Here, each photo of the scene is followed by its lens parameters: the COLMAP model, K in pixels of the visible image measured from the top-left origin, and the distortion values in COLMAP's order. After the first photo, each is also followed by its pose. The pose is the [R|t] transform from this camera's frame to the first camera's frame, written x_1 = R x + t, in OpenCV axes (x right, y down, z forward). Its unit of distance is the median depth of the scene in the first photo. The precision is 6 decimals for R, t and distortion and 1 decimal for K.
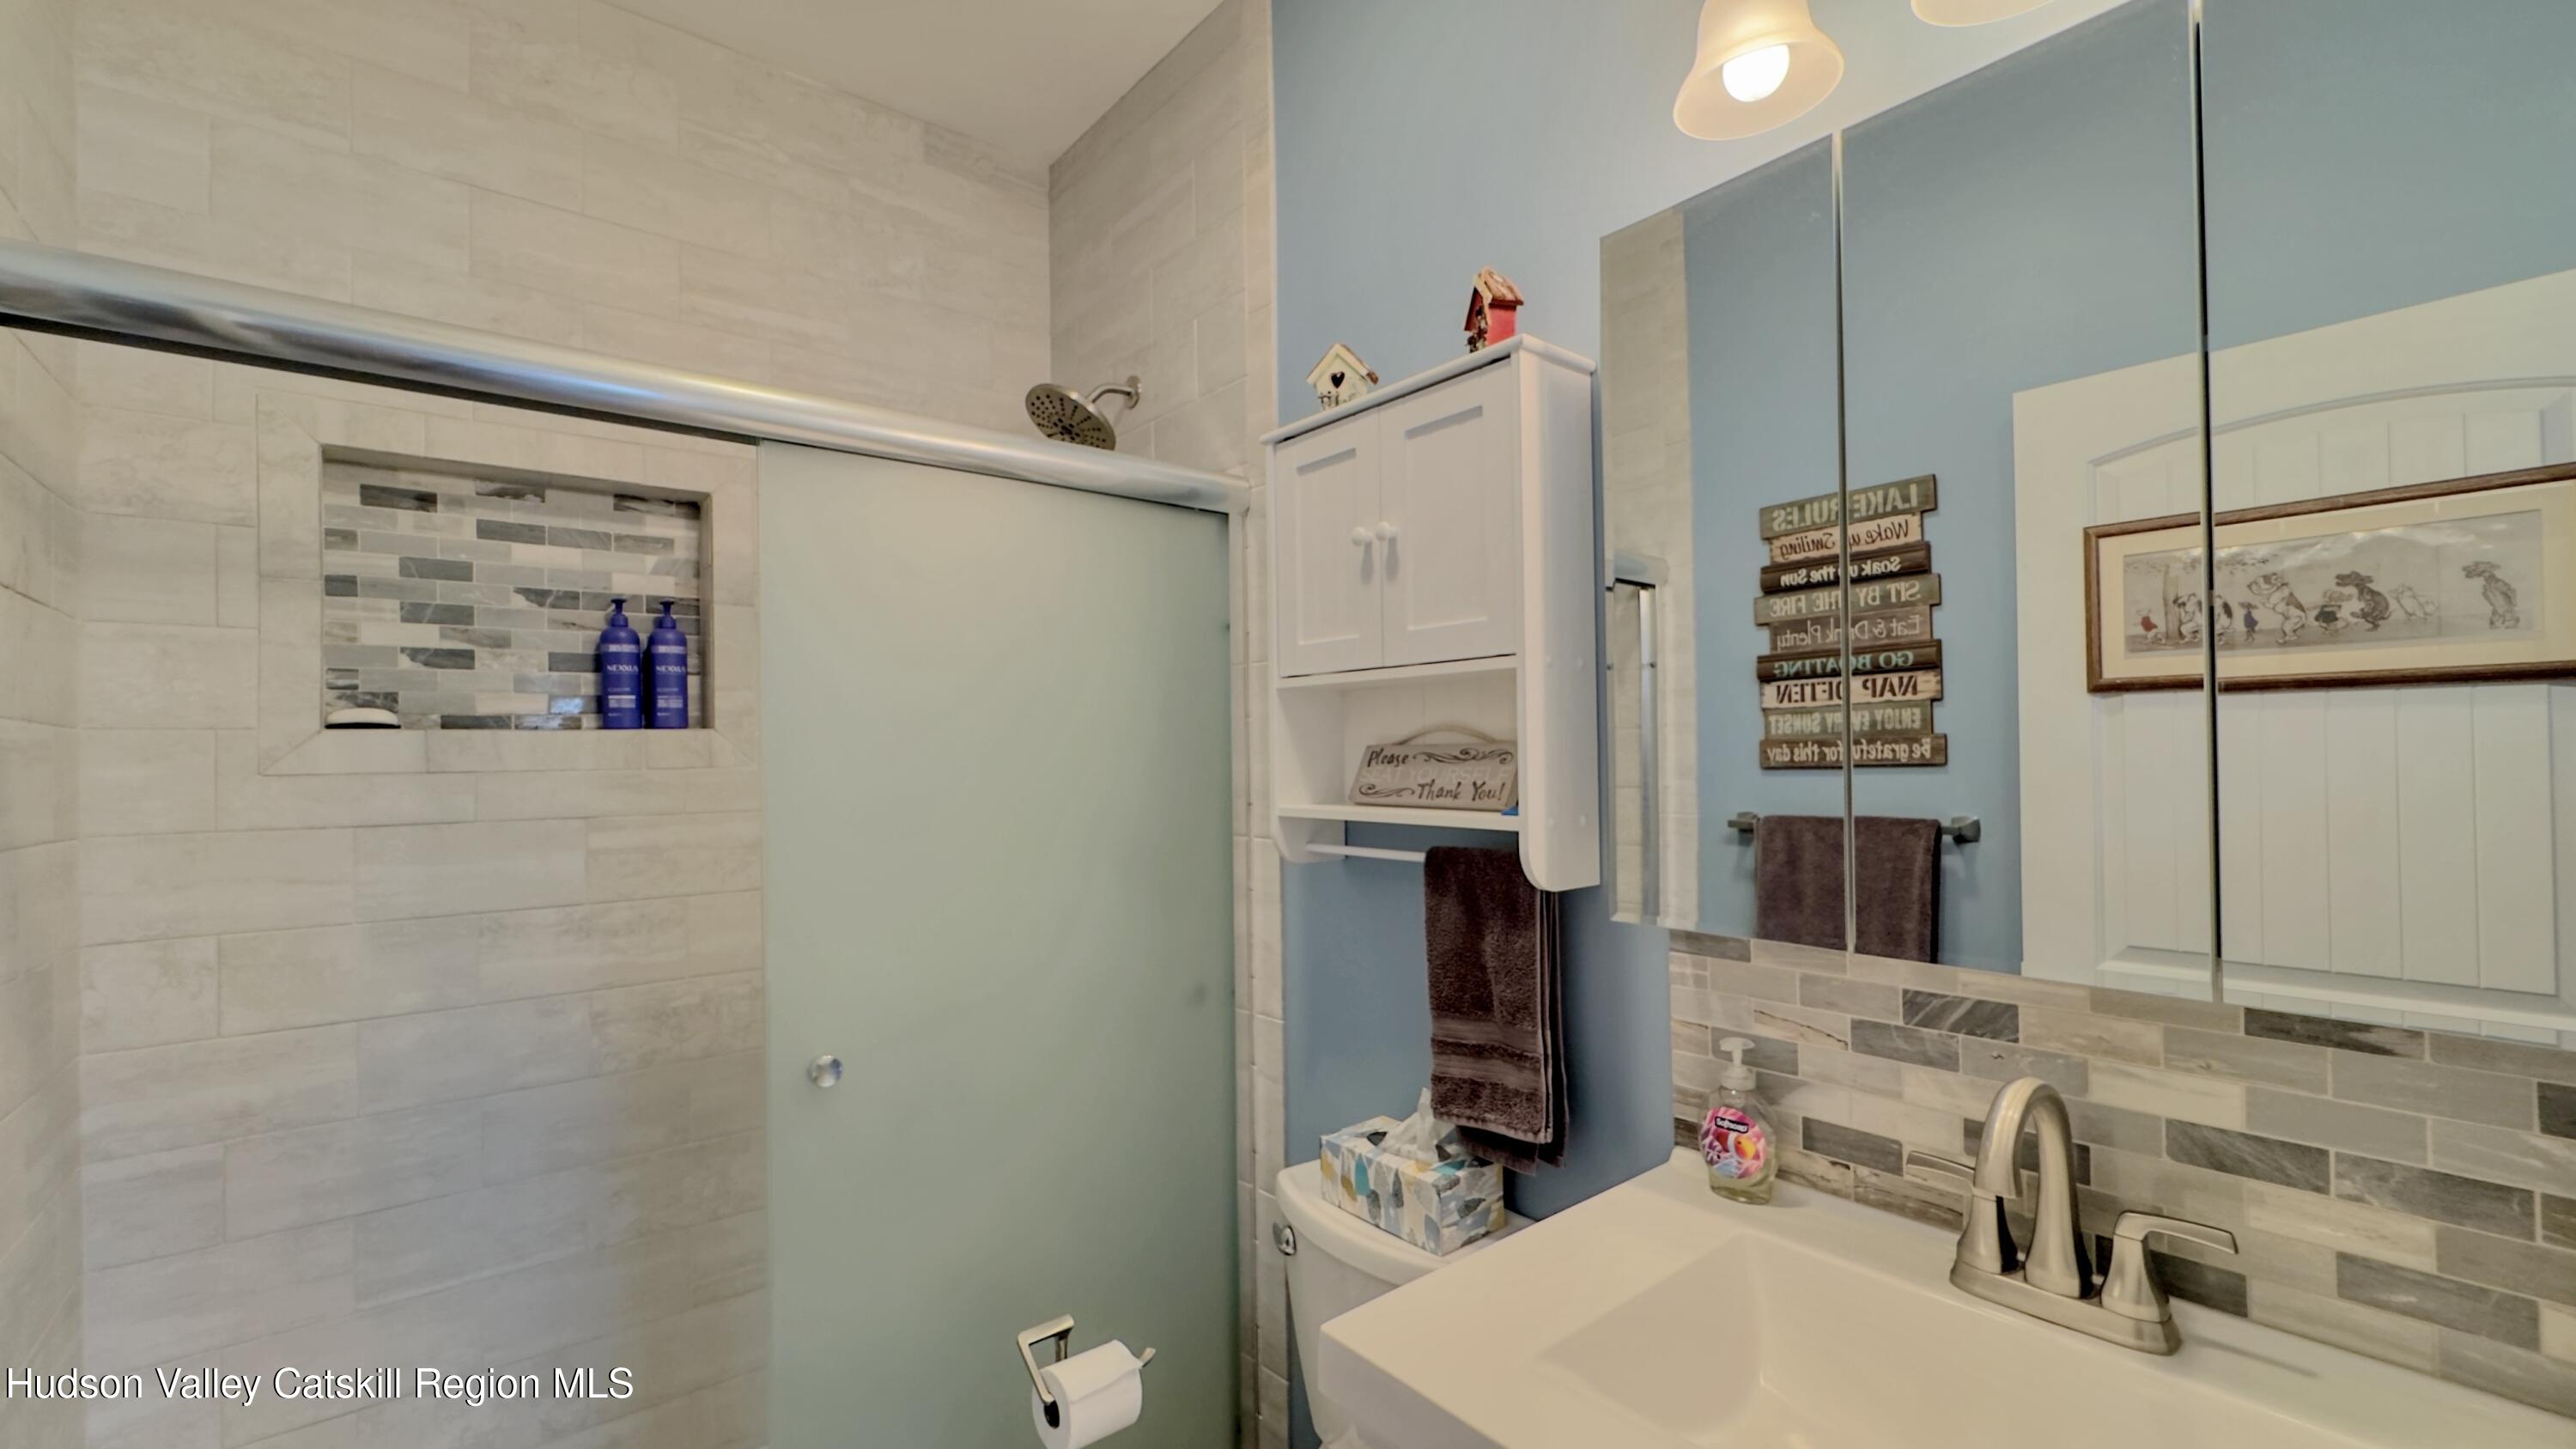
lens RADIAL K [[1044.9, 0, 1288.0], [0, 1044.9, 724.5], [0, 0, 1]] dist [-0.004274, -0.000137]
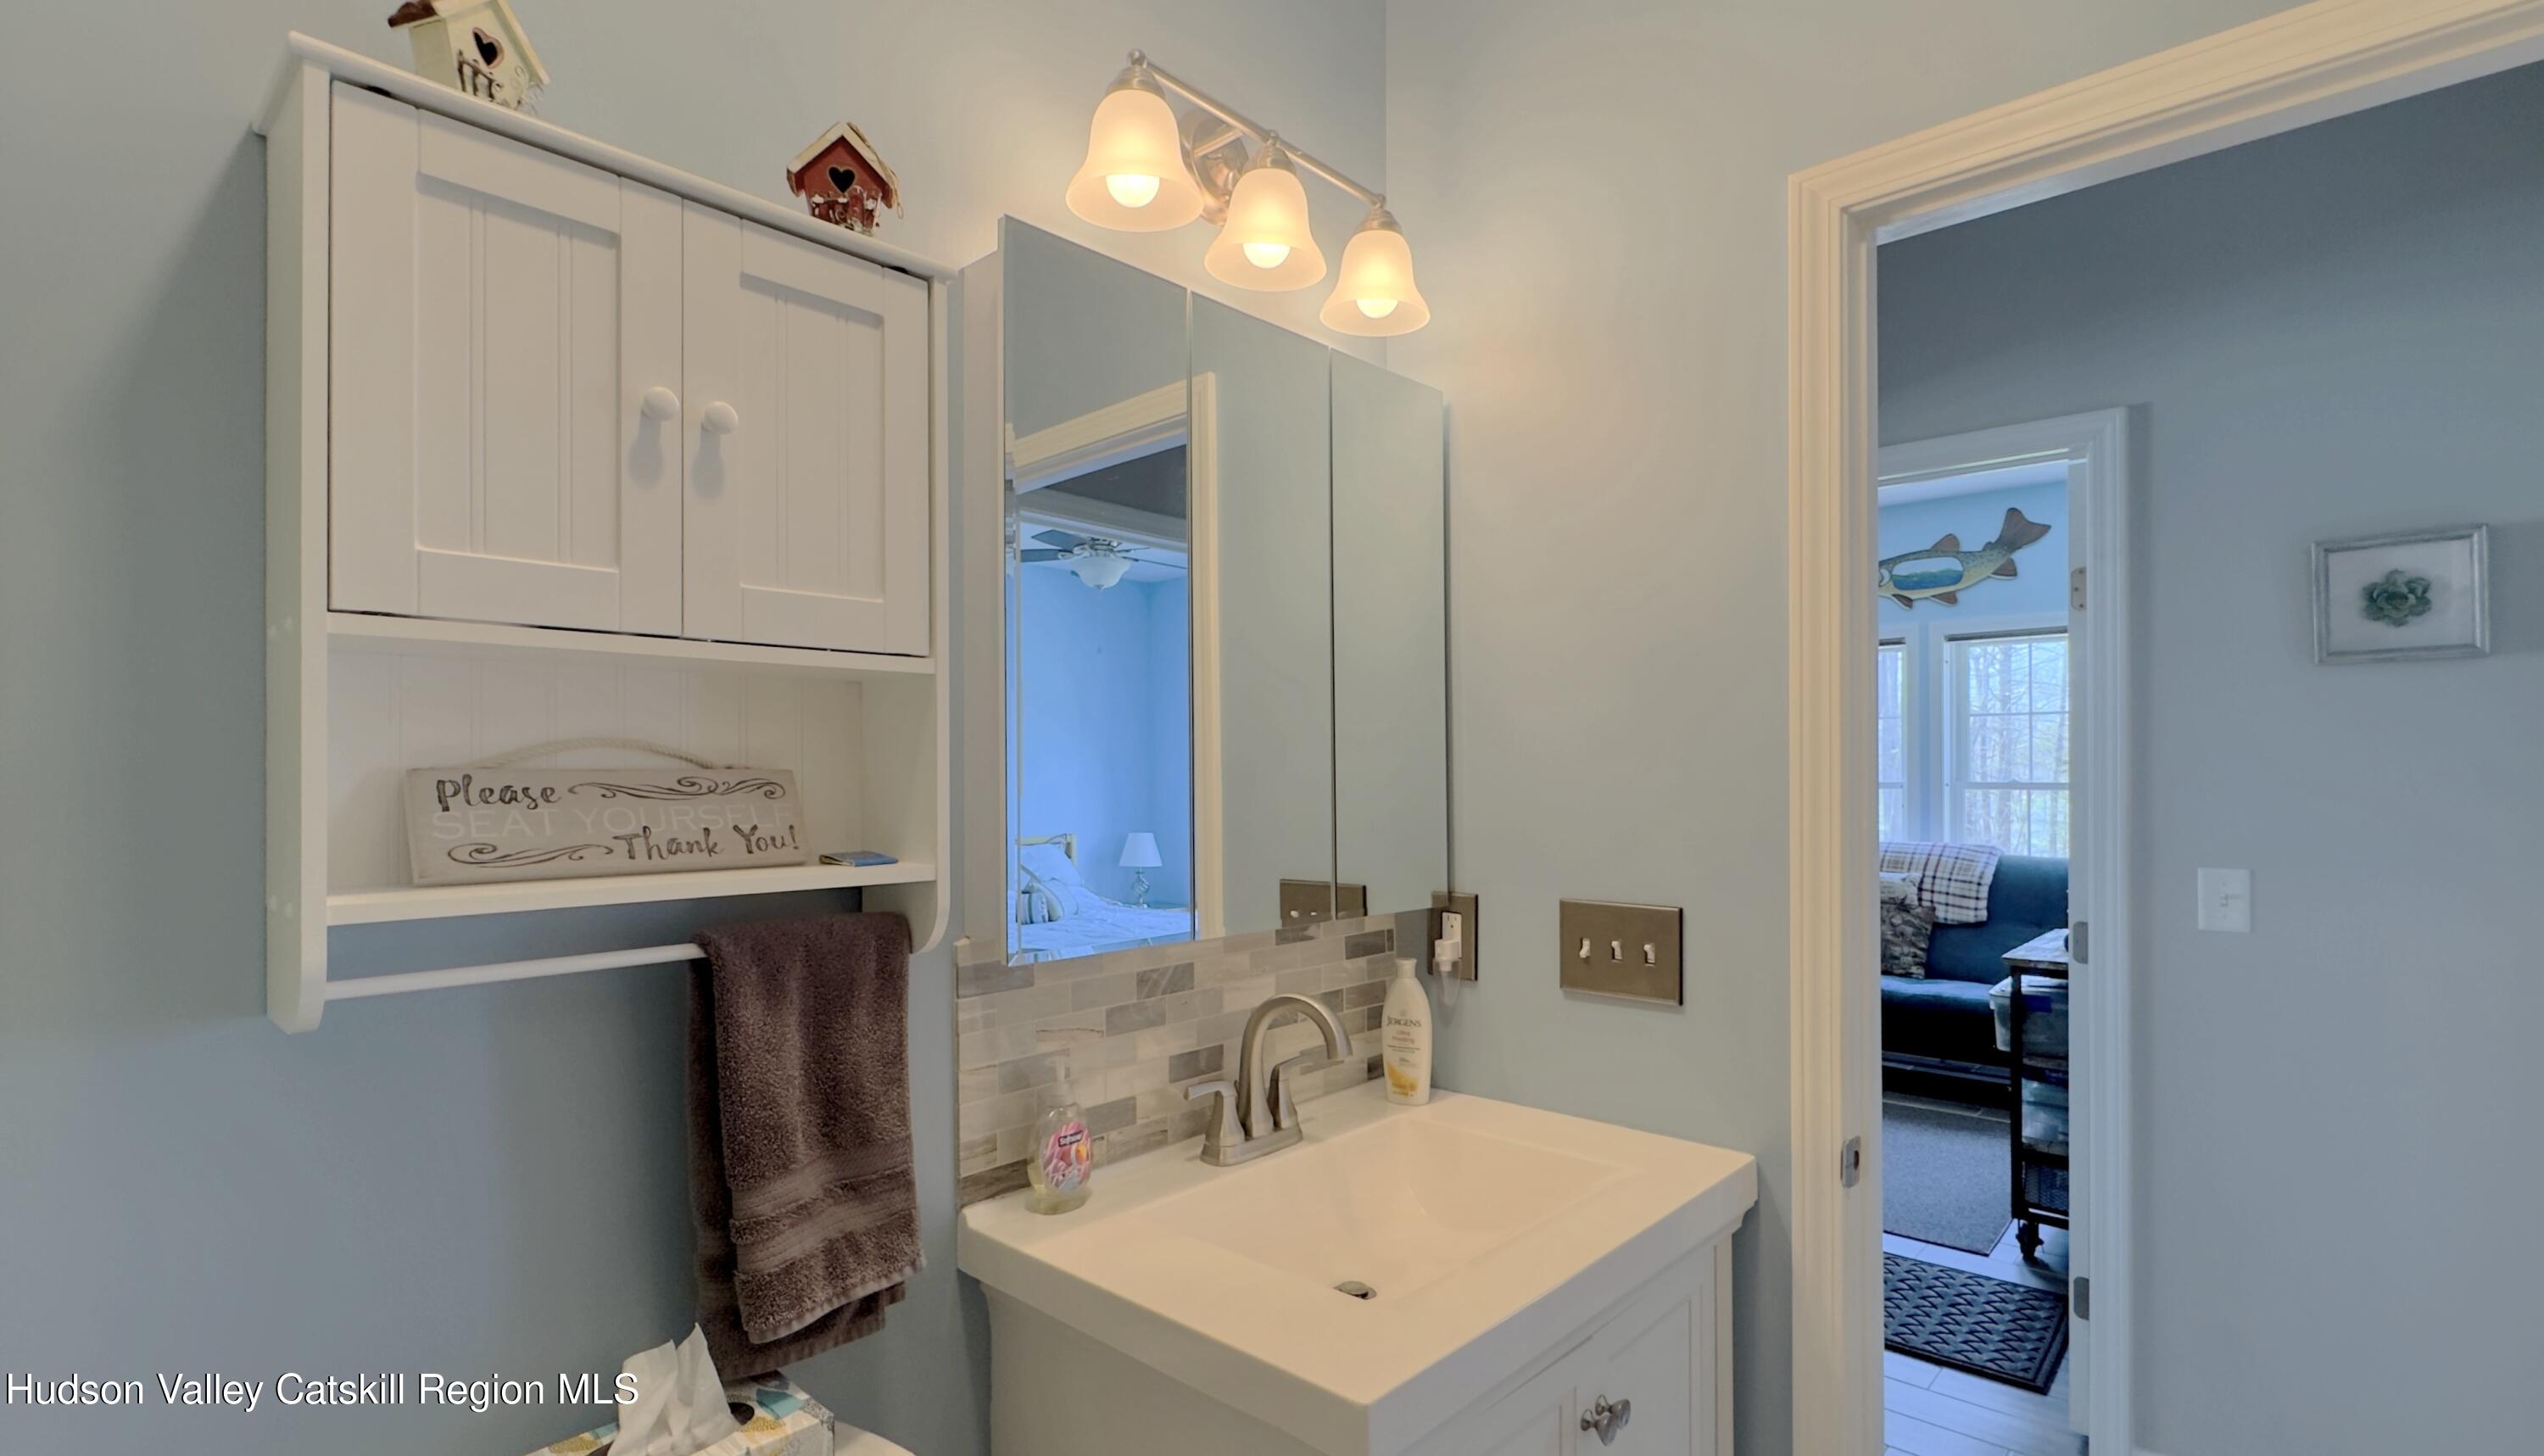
lens RADIAL K [[1195.0, 0, 1272.0], [0, 1195.0, 754.8], [0, 0, 1]] dist [-0.000453, -0.000007]
pose [[-0.137727, 0.032707, 0.989930, -0.733896], [-0.017490, 0.999218, -0.035448, 0.035061], [-0.990316, -0.022196, -0.137048, 0.891861]]
